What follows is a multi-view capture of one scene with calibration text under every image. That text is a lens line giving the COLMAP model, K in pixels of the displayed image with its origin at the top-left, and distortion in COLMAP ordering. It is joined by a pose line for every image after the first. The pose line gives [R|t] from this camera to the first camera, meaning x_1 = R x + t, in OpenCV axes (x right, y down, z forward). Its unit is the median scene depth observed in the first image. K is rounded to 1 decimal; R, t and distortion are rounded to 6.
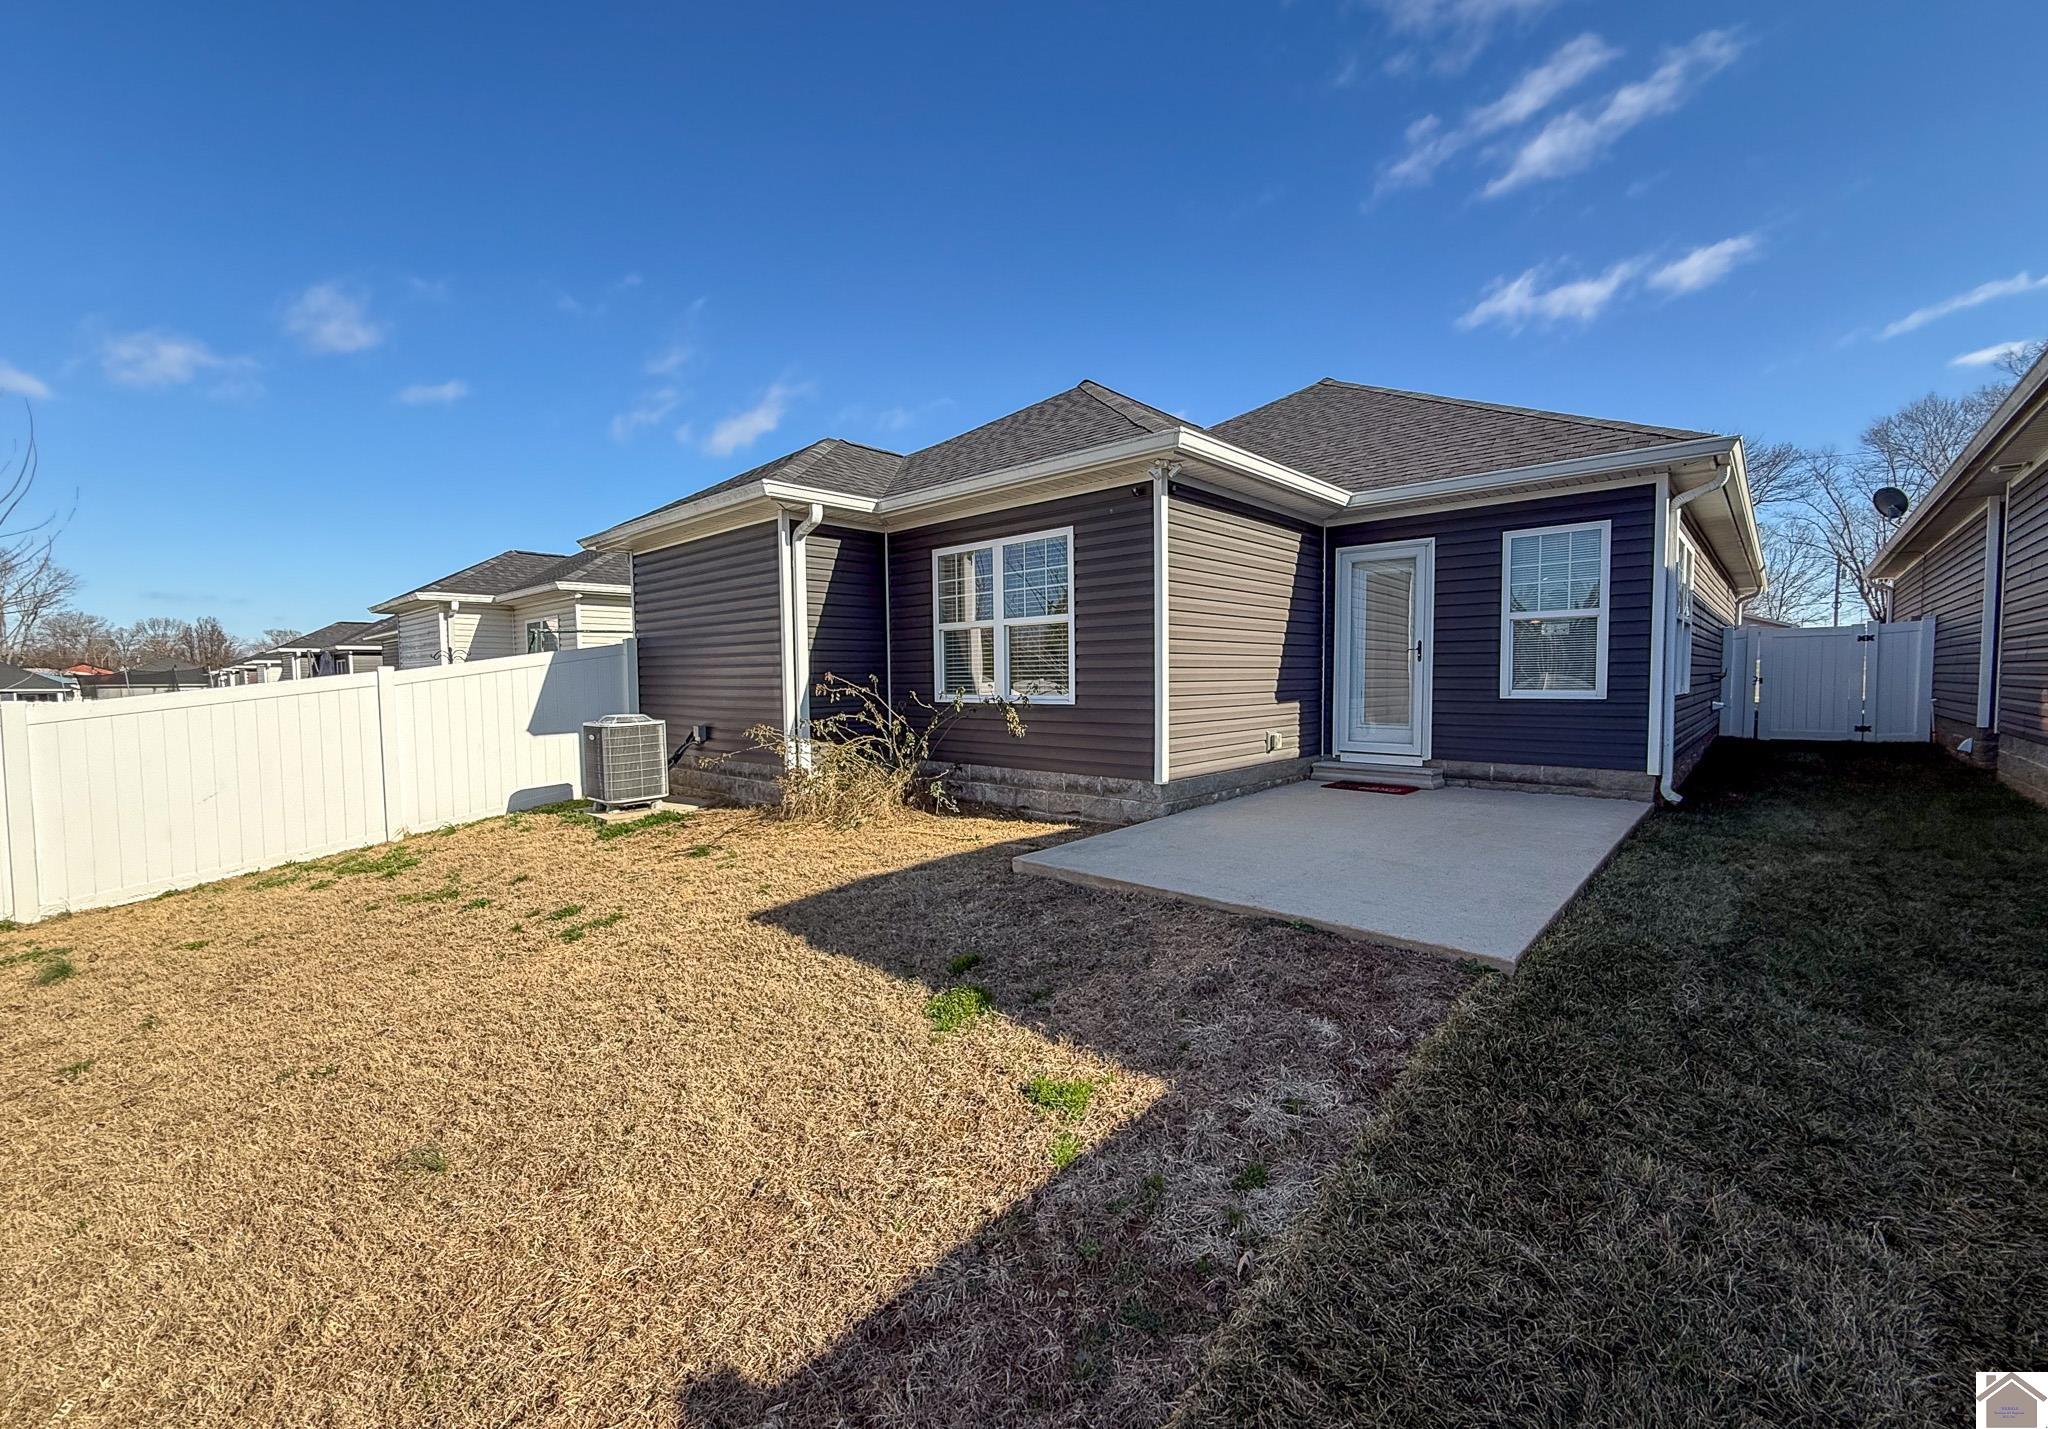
lens RADIAL K [[826.5, 0, 1022.9], [0, 826.5, 713.7], [0, 0, 1]] dist [0.004019, 0.000460]
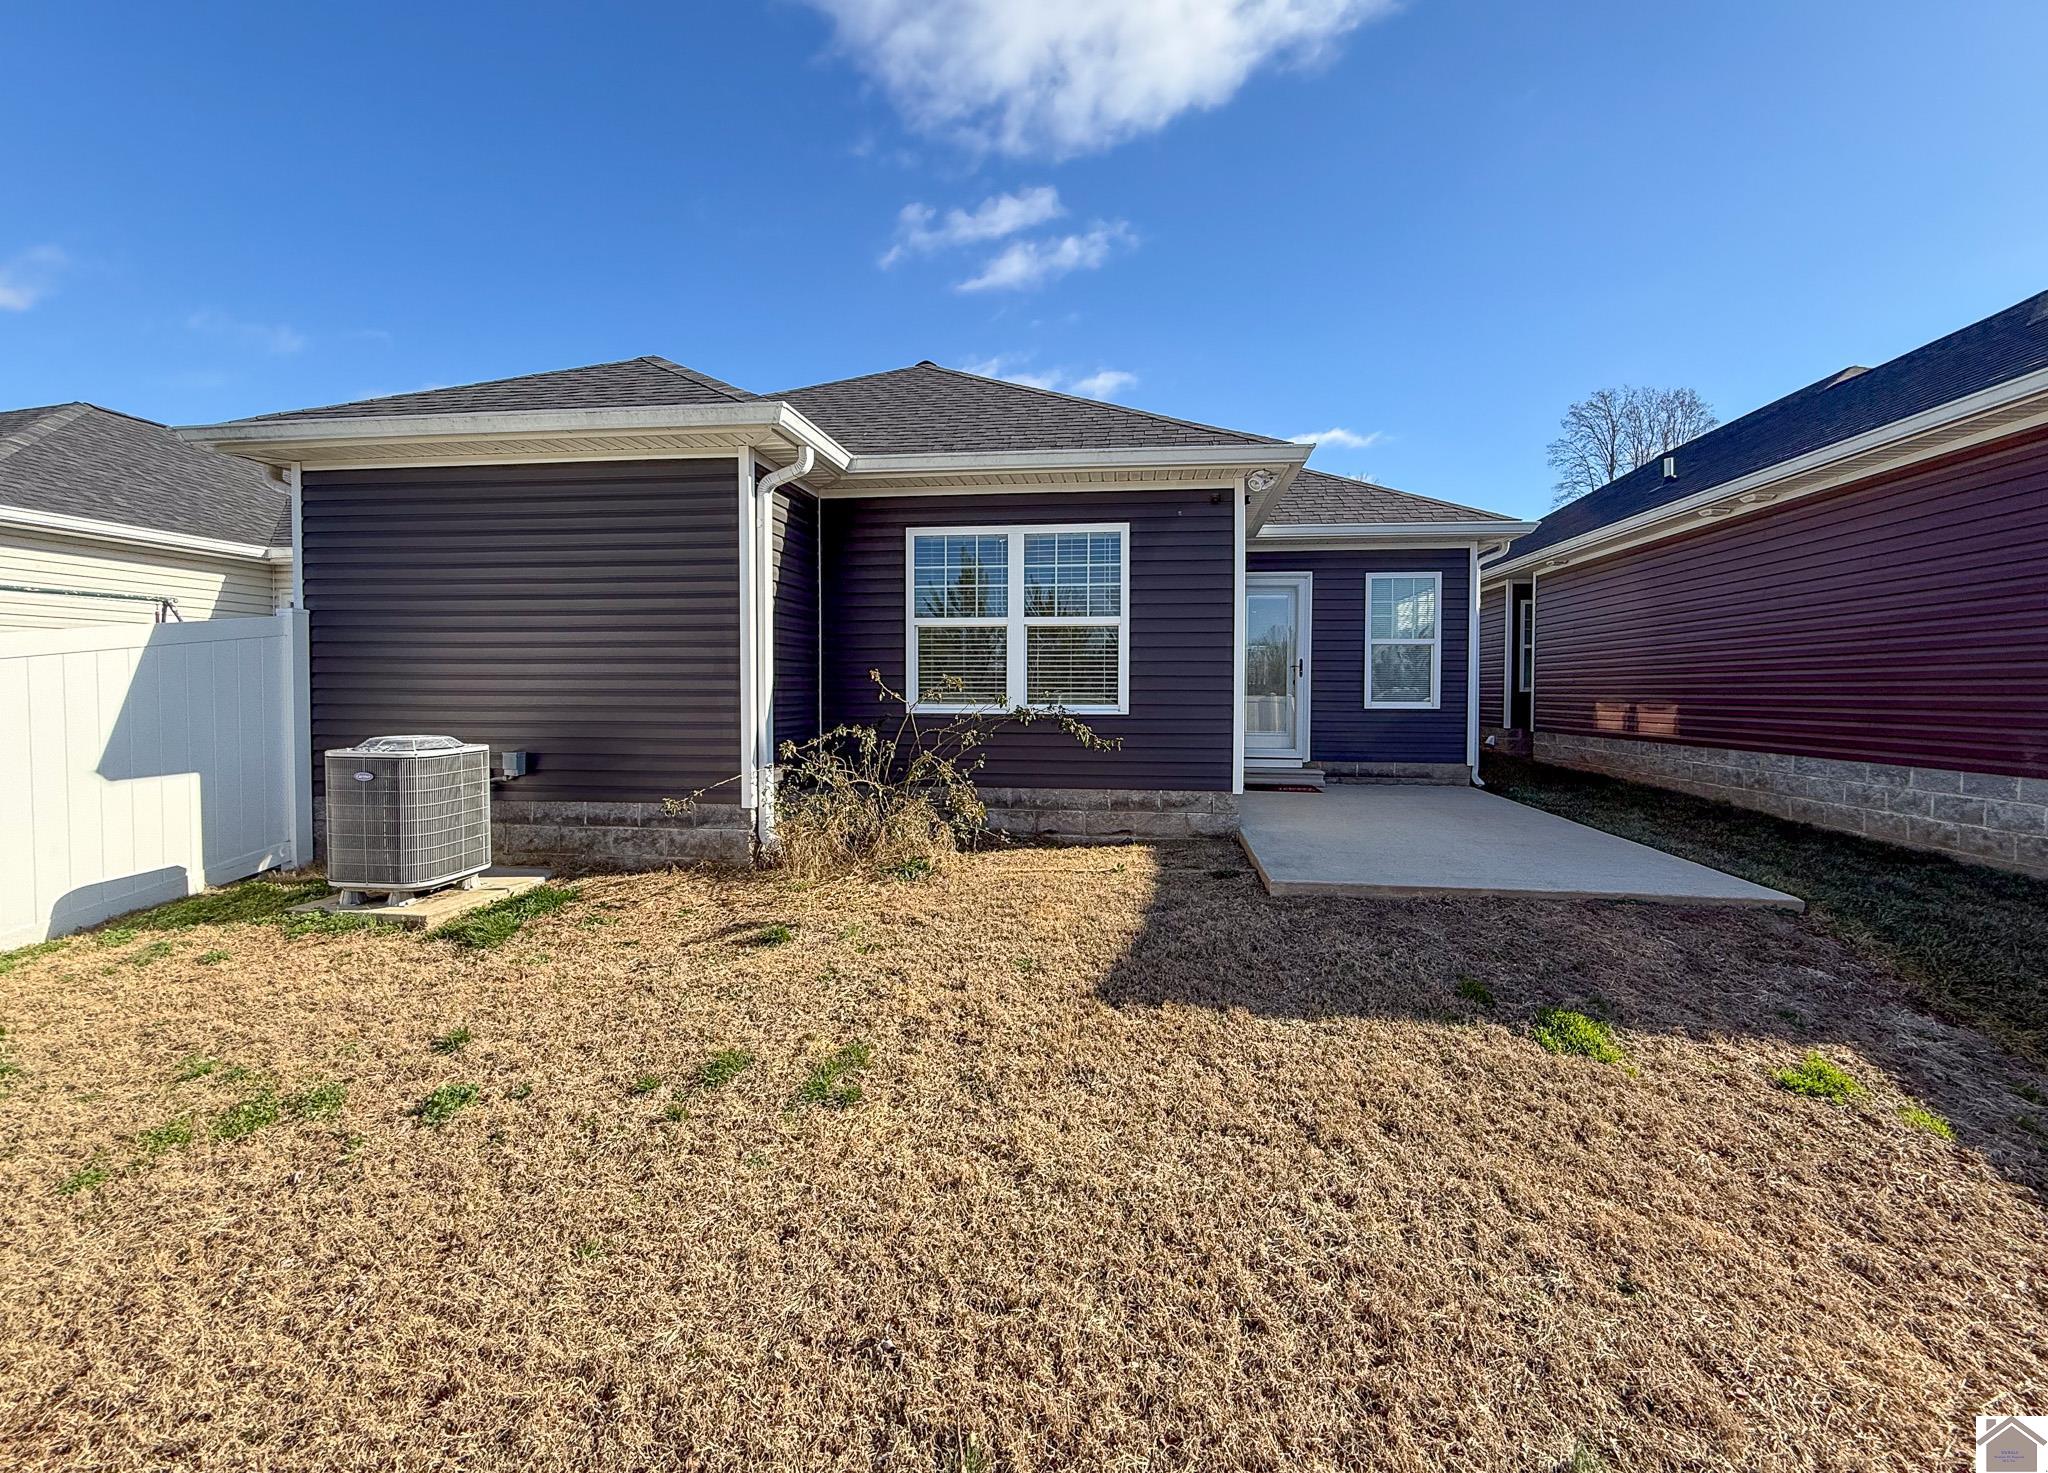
lens RADIAL K [[813.0, 0, 1048.1], [0, 813.0, 693.0], [0, 0, 1]] dist [0.009018, 0.000168]
pose [[0.820025, 0.011092, 0.572220, -0.477311], [0.013930, 0.999129, -0.039330, -0.000644], [-0.572158, 0.040222, 0.819157, 0.274534]]
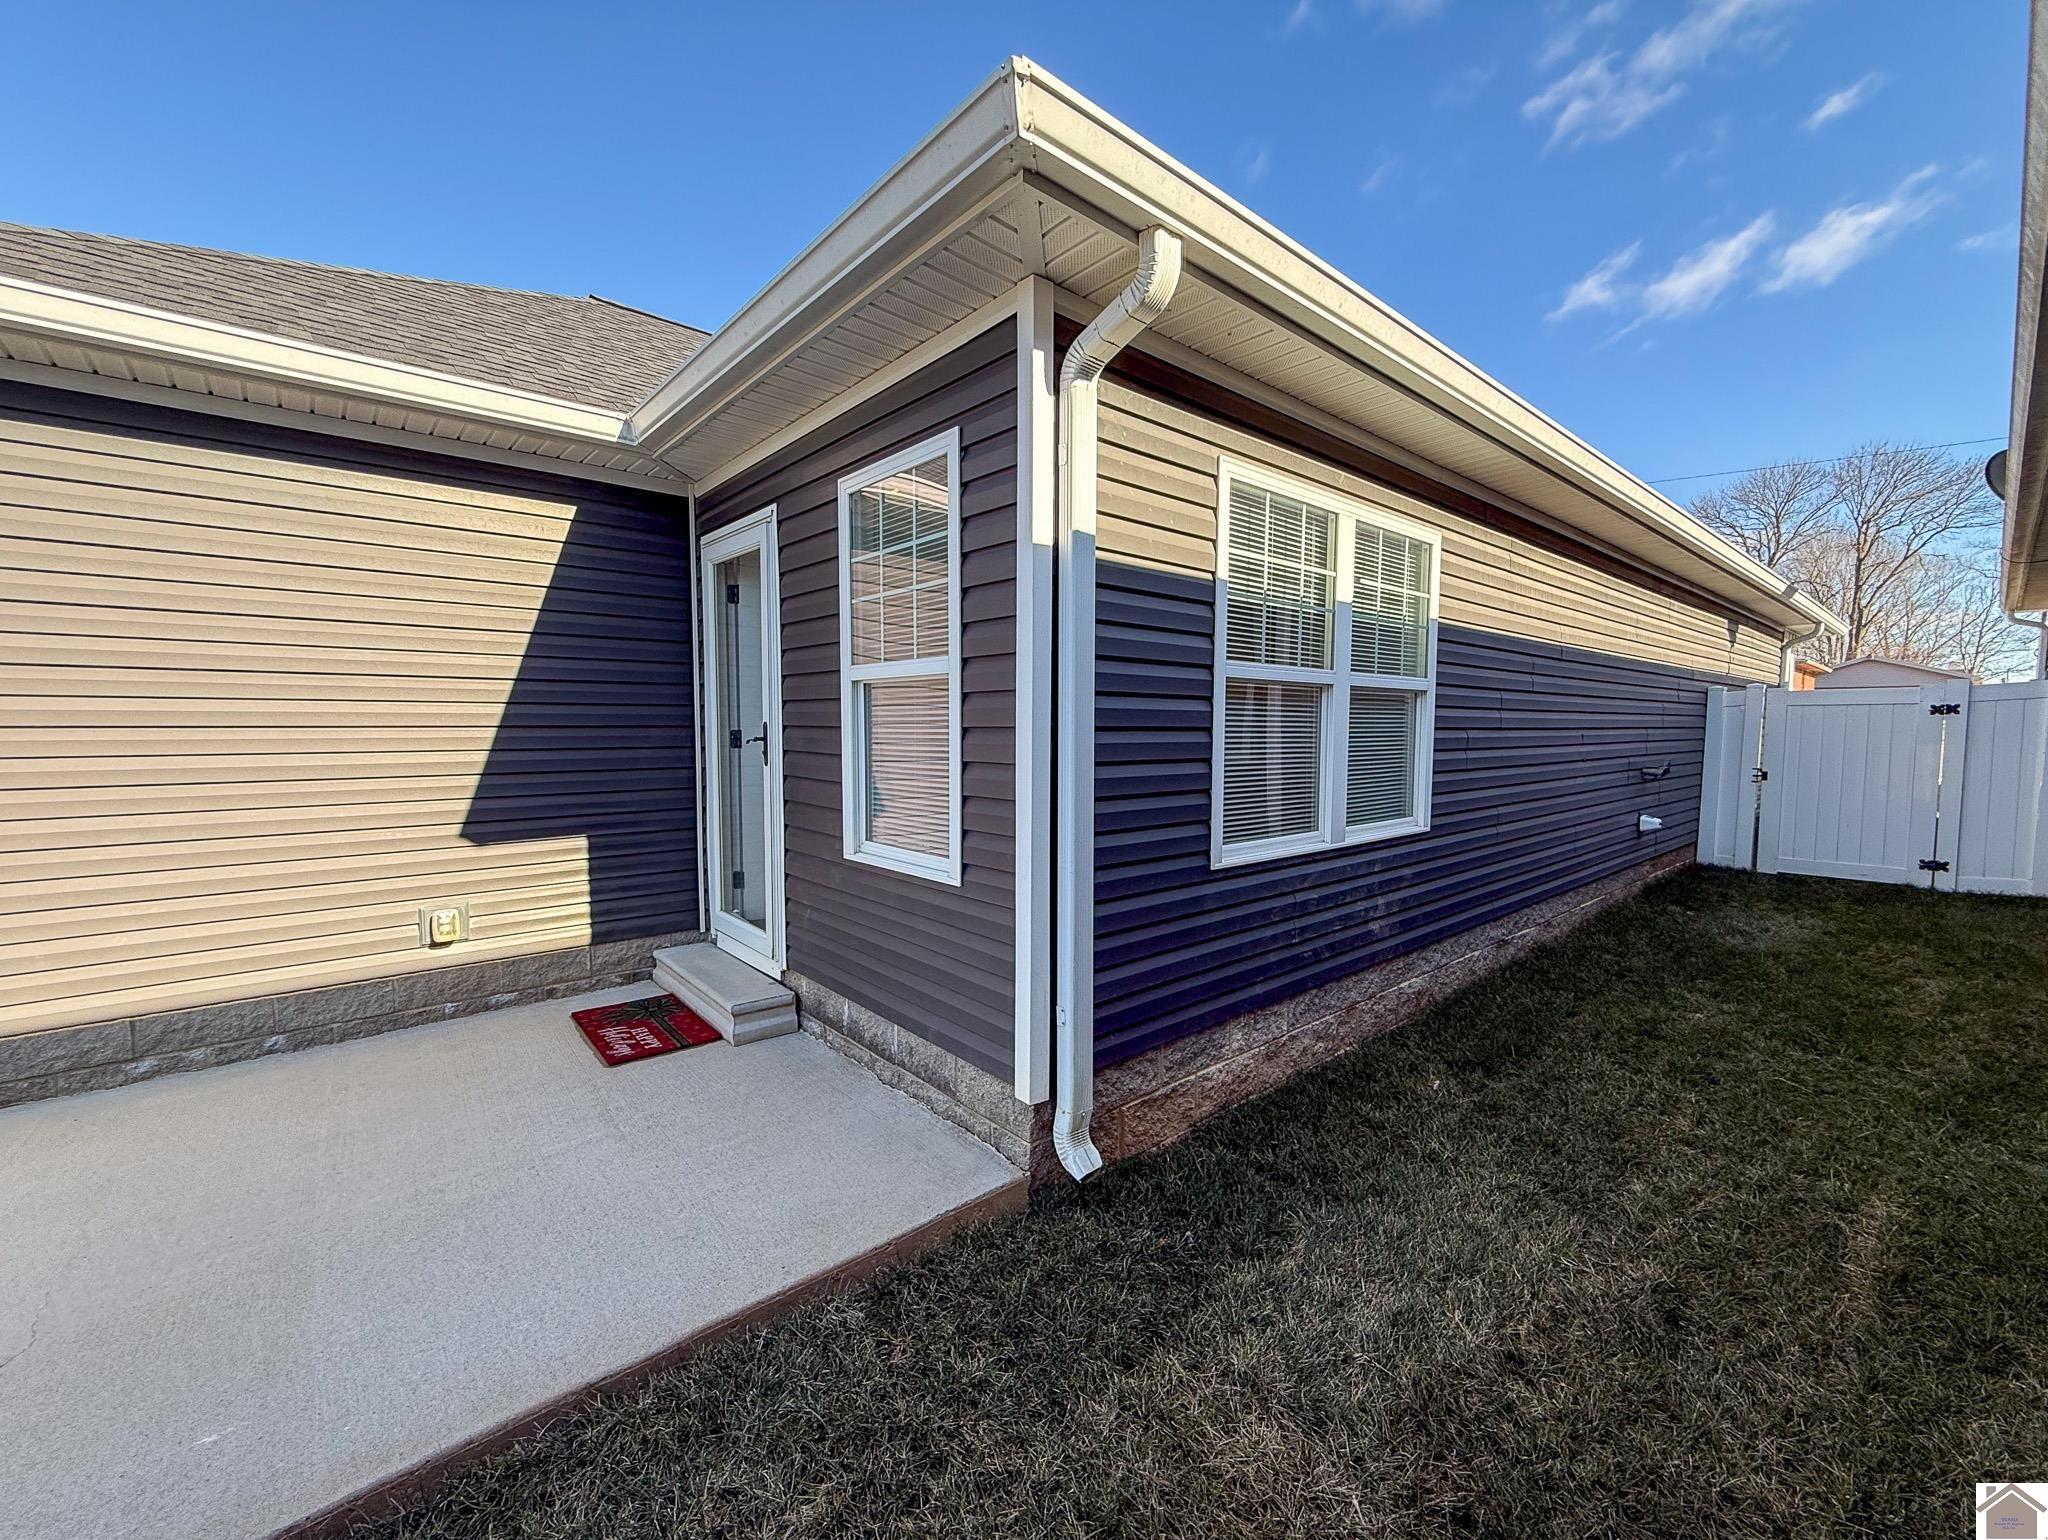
lens RADIAL K [[834.5, 0, 1024.6], [0, 834.5, 772.4], [0, 0, 1]] dist [-0.001806, -0.000033]
pose [[0.992959, 0.018190, -0.117053, 0.702774], [-0.016549, 0.999751, 0.014974, -0.070677], [0.117297, -0.012932, 0.993013, 0.548680]]
